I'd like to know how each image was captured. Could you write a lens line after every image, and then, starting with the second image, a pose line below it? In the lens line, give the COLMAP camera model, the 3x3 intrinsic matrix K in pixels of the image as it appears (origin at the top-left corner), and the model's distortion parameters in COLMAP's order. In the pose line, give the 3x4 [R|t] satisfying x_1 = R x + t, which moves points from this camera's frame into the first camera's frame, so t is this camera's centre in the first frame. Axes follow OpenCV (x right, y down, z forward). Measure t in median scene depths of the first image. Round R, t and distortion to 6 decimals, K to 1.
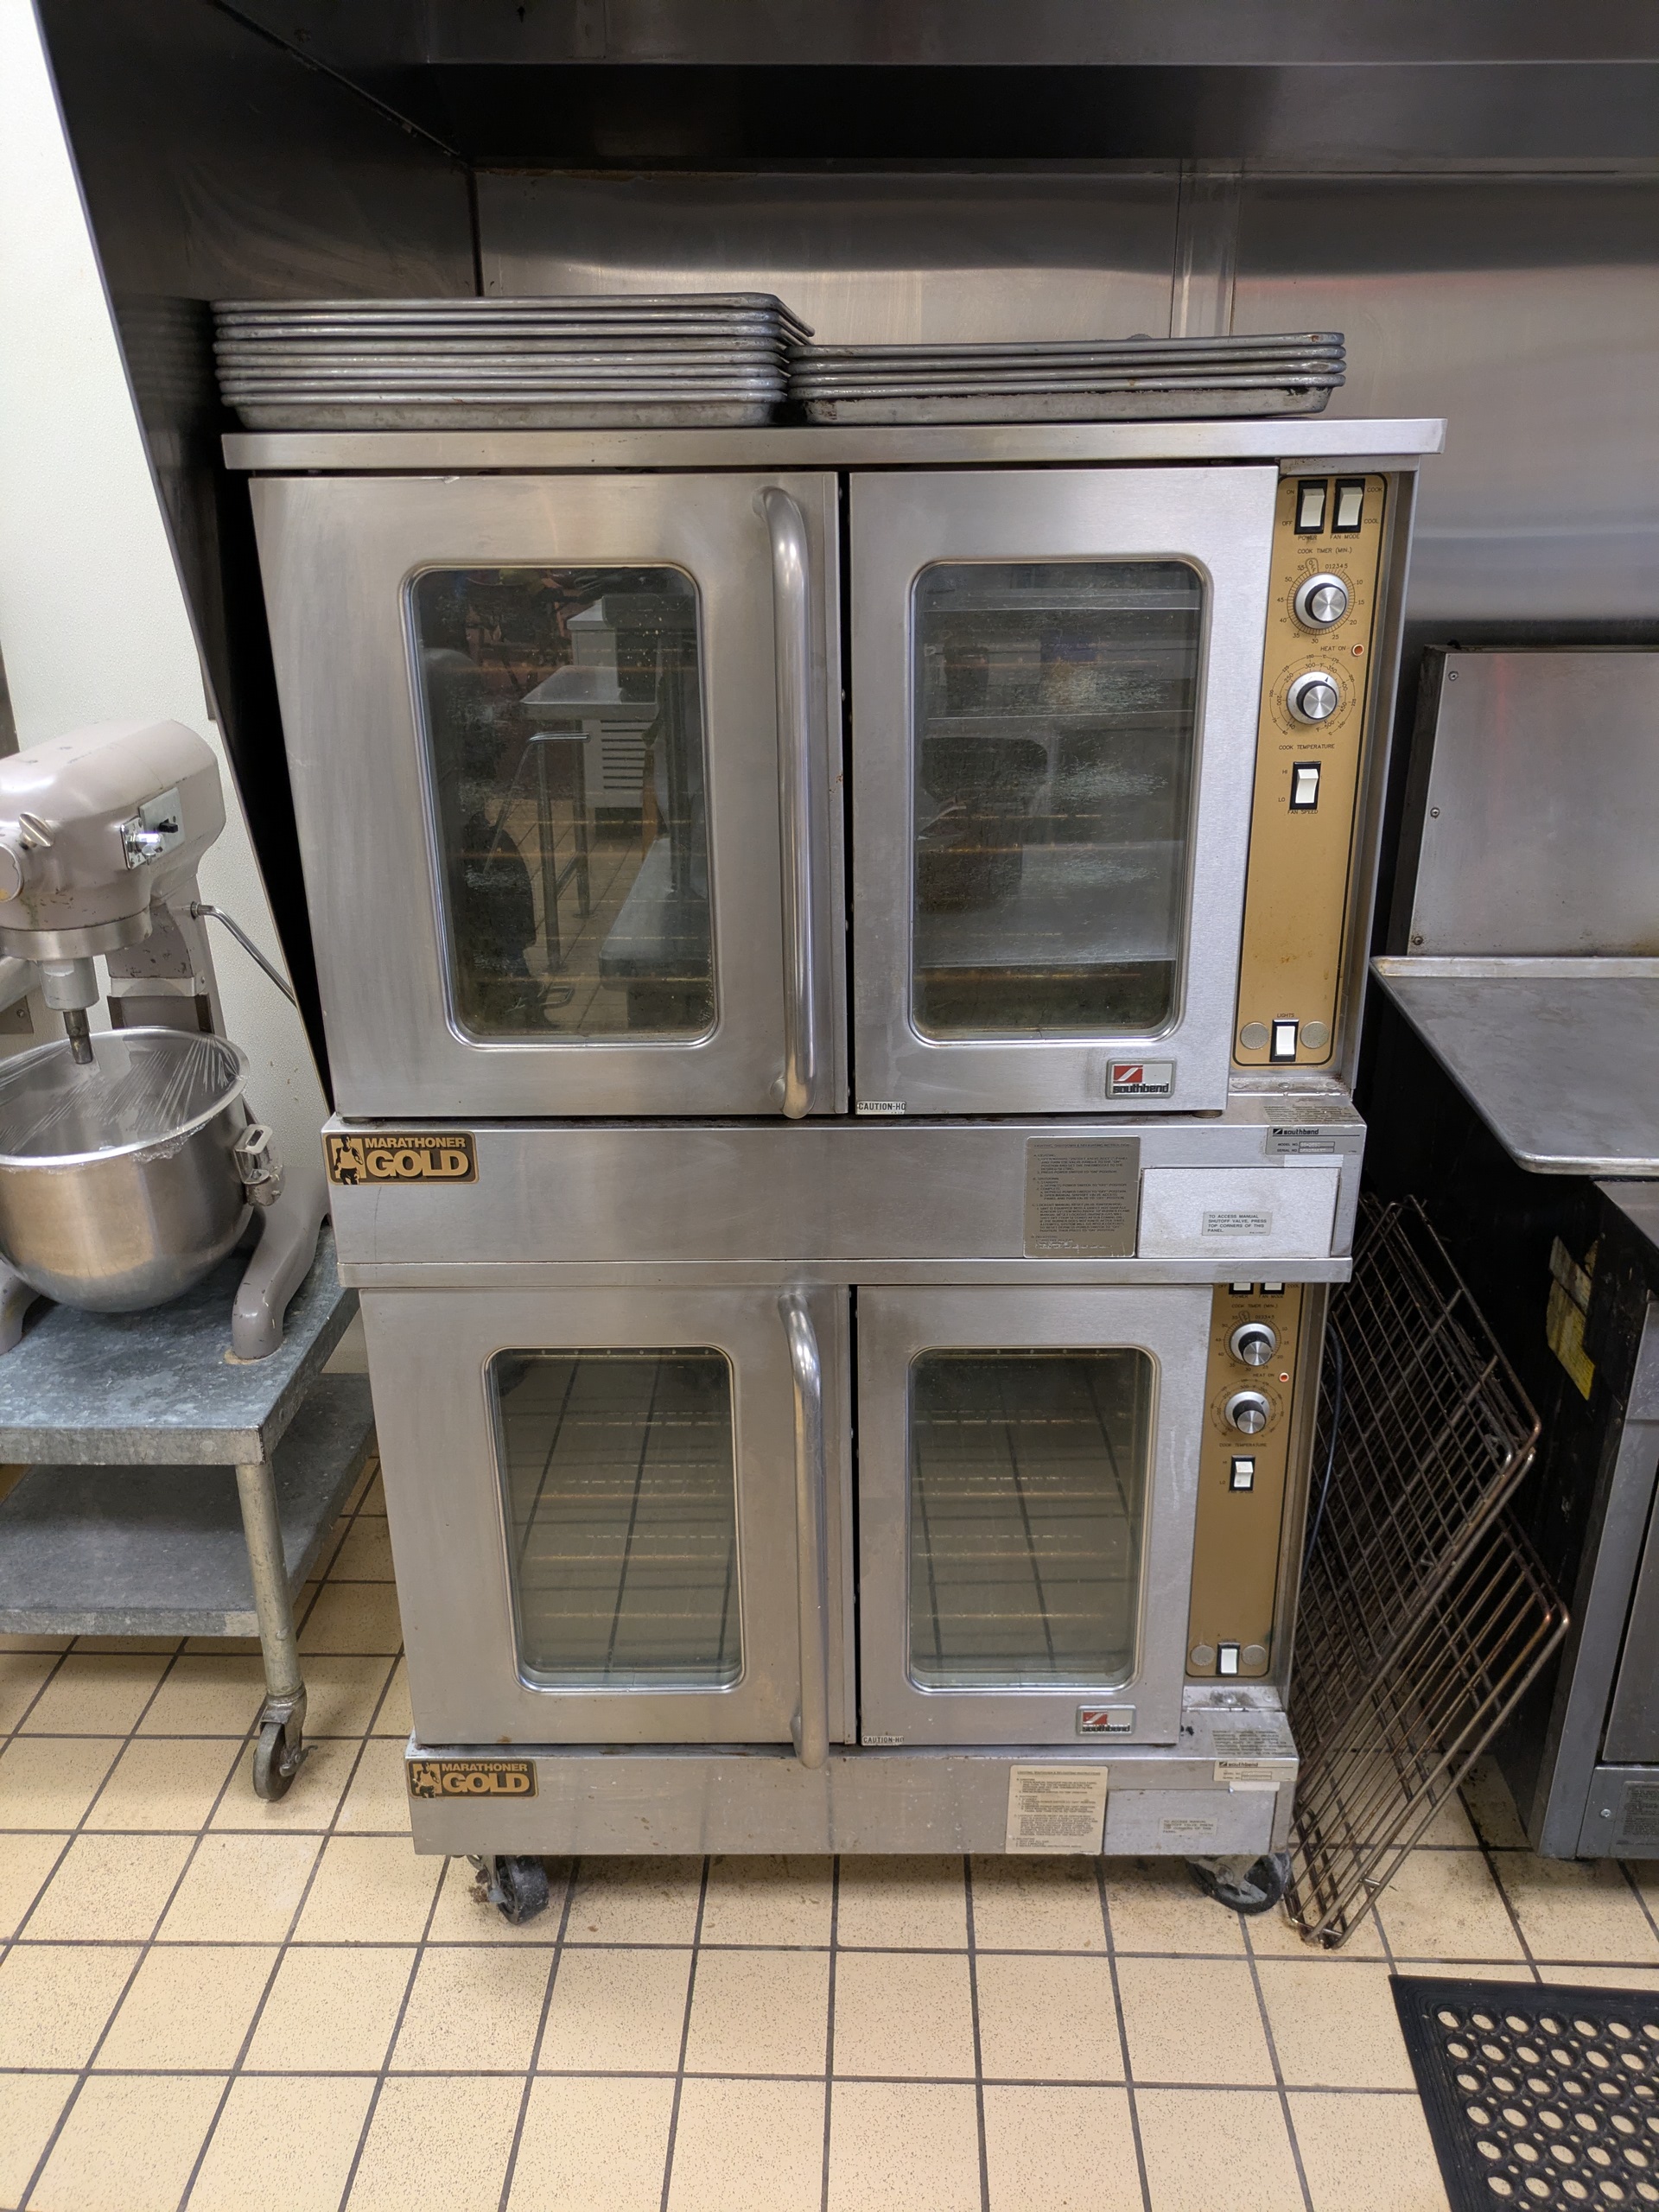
lens RADIAL K [[1661.5, 0, 783.6], [0, 1661.5, 1059.2], [0, 0, 1]] dist [0.022922, -0.013165]
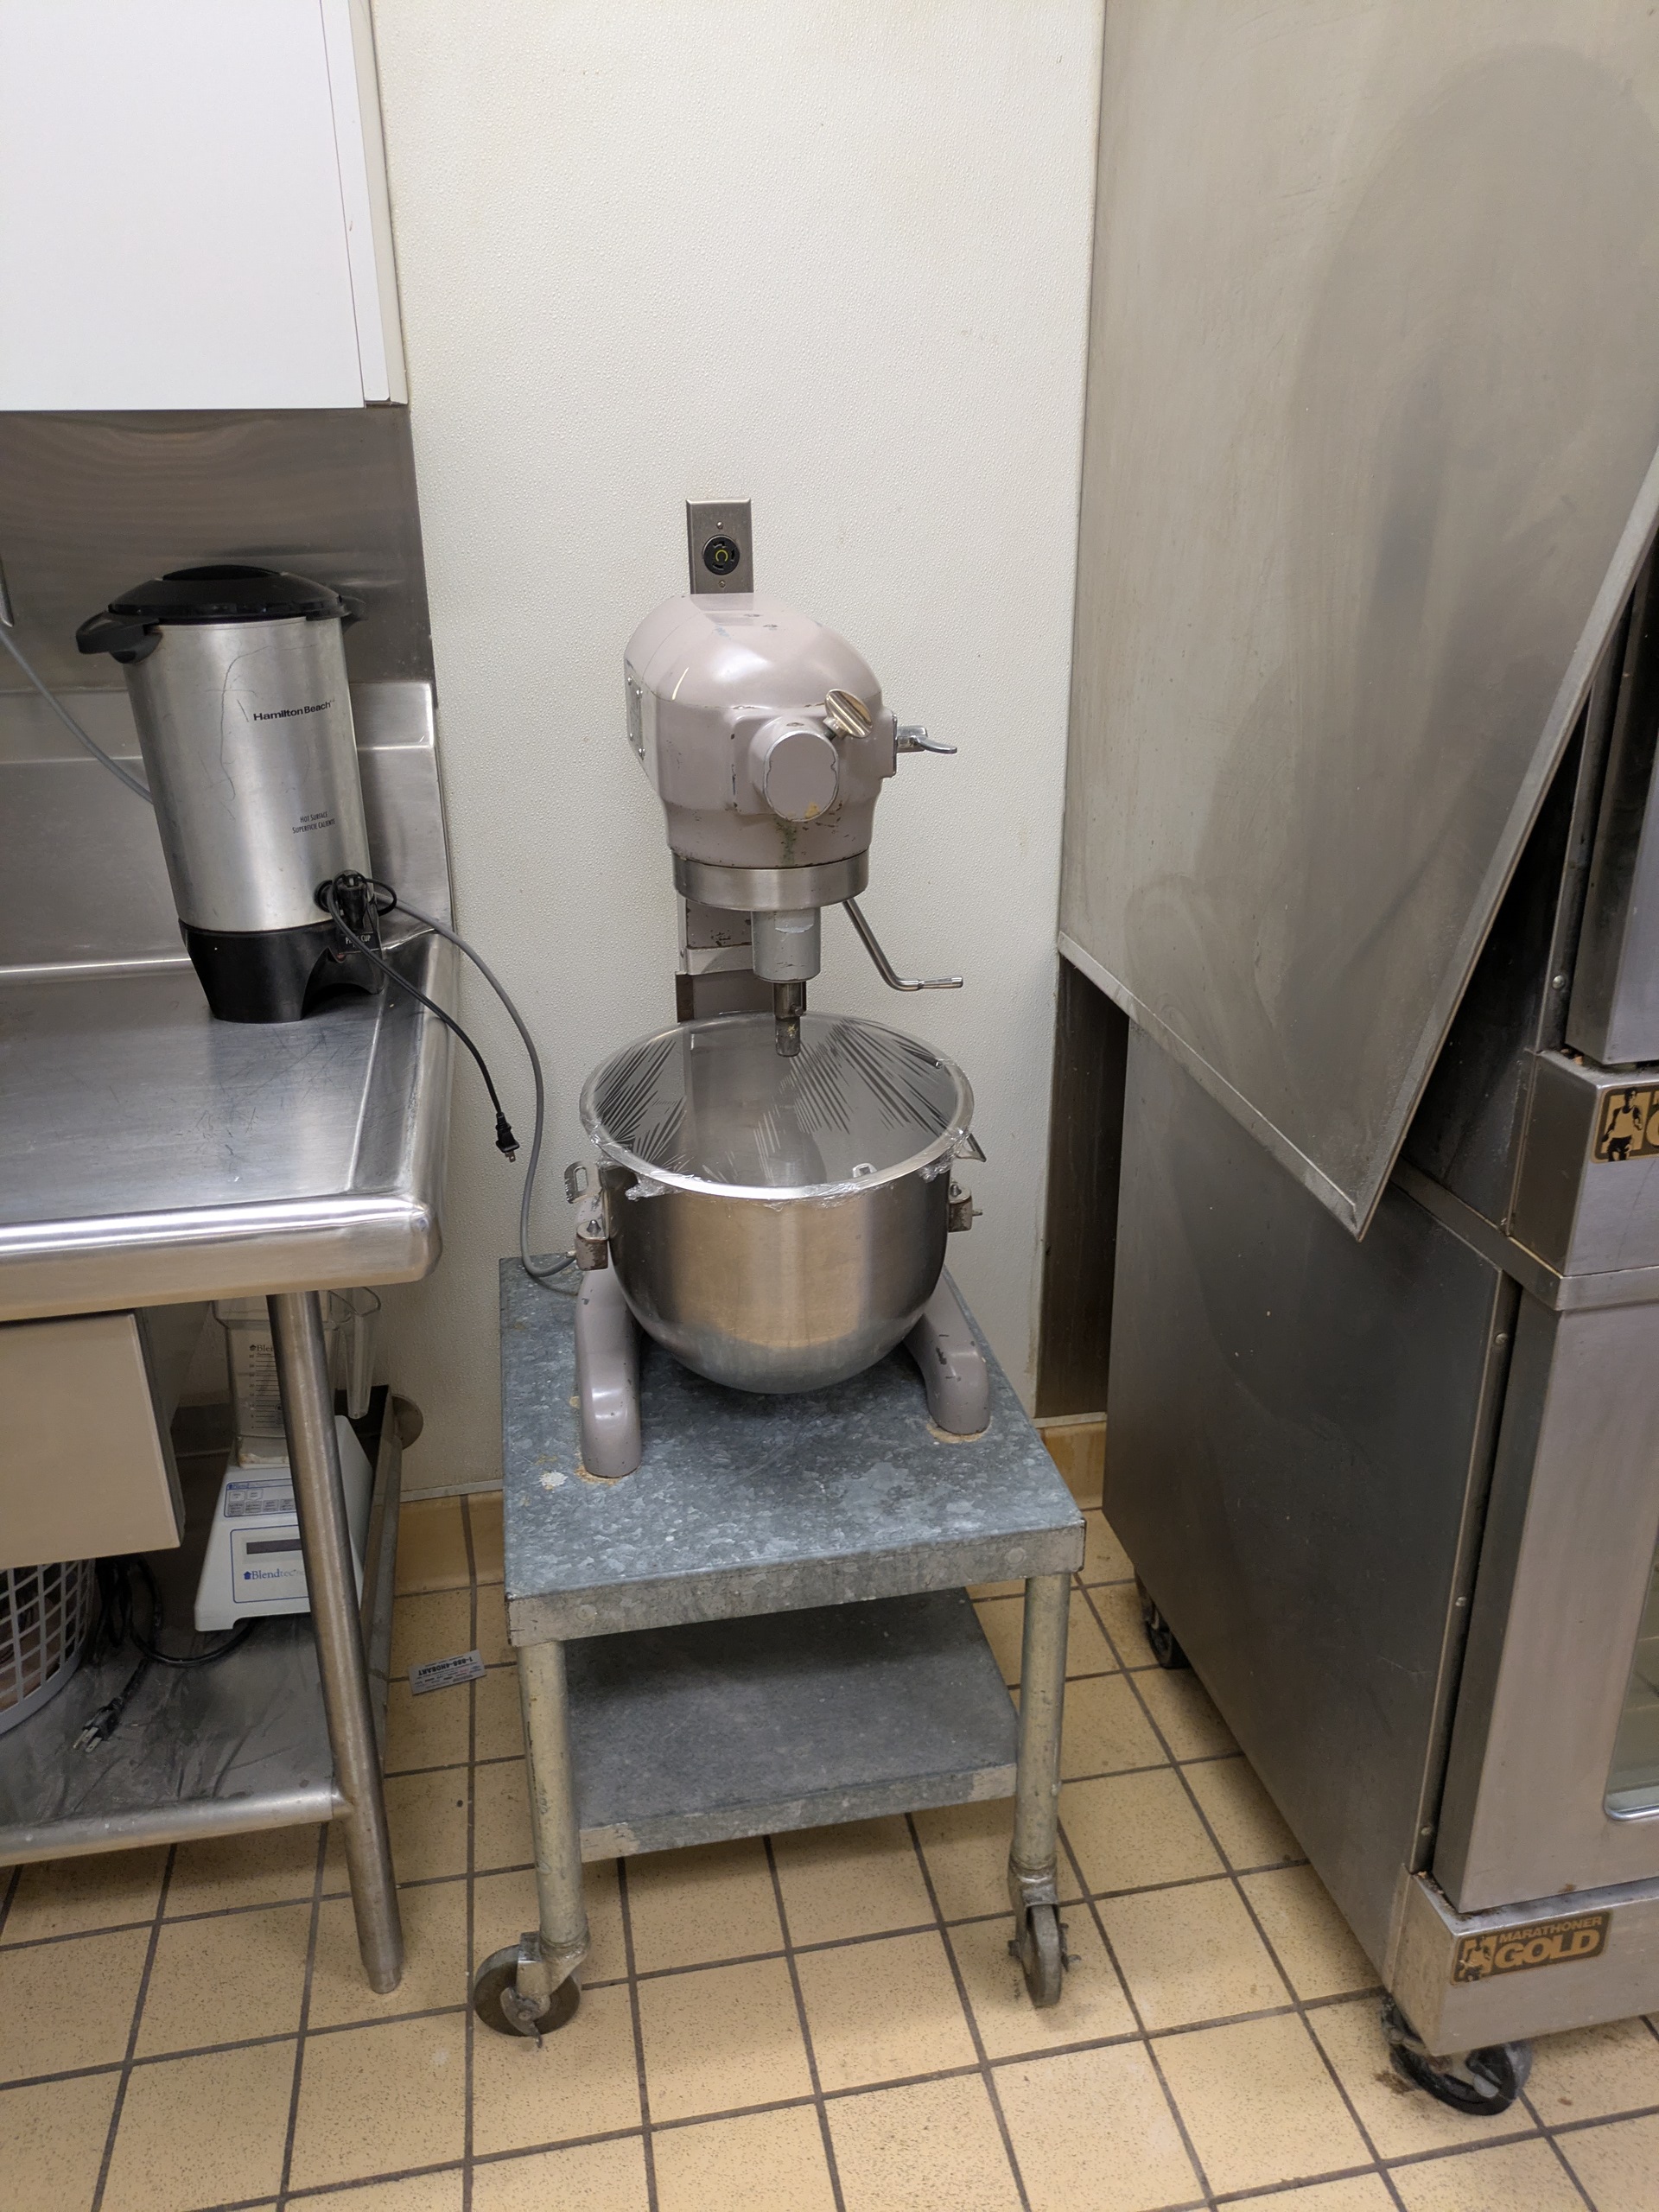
lens RADIAL K [[1661.5, 0, 829.0], [0, 1661.5, 1093.0], [0, 0, 1]] dist [0.022922, -0.013165]
pose [[0.976279, -0.078155, 0.201919, -0.619520], [0.075950, 0.996937, 0.018655, 0.007329], [-0.202759, -0.002877, 0.979225, 0.323216]]
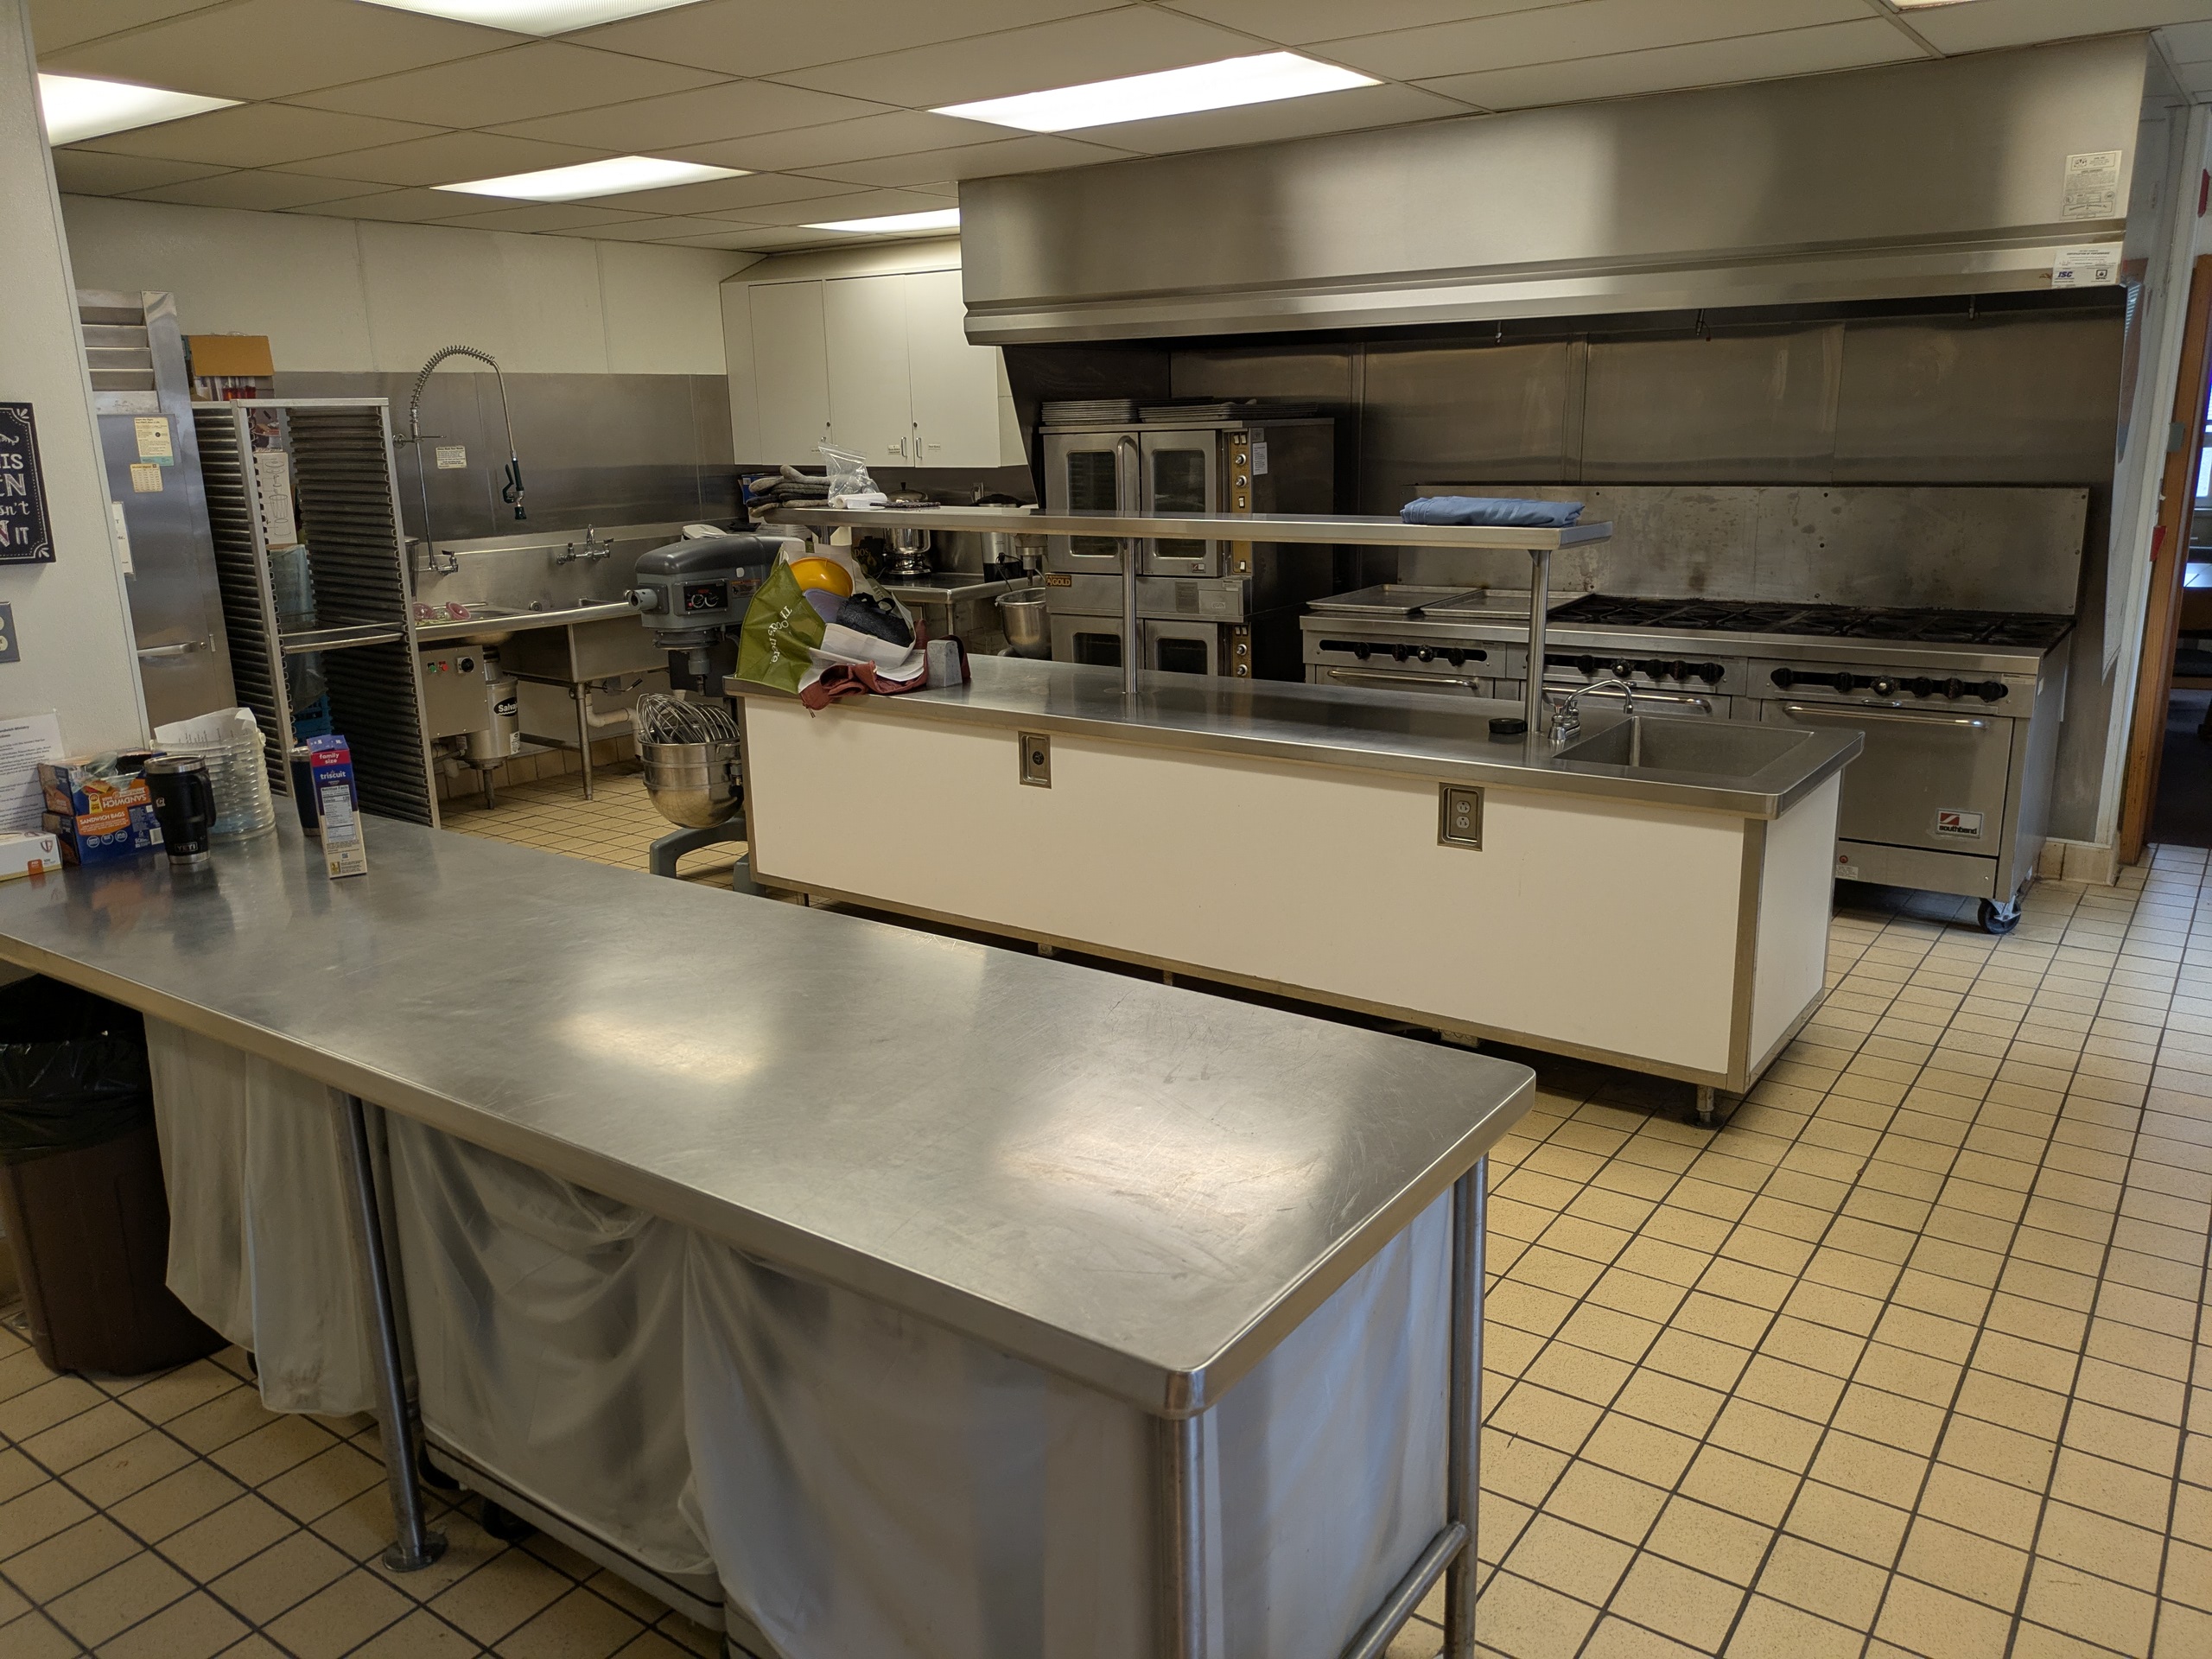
lens RADIAL K [[1661.5, 0, 1097.0], [0, 1661.5, 827.2], [0, 0, 1]] dist [0.022922, -0.013165]
pose [[0.832019, 0.130781, -0.539112, 2.031096], [-0.192260, 0.979563, -0.059090, 0.823303], [0.520366, 0.152813, 0.840159, -2.256907]]
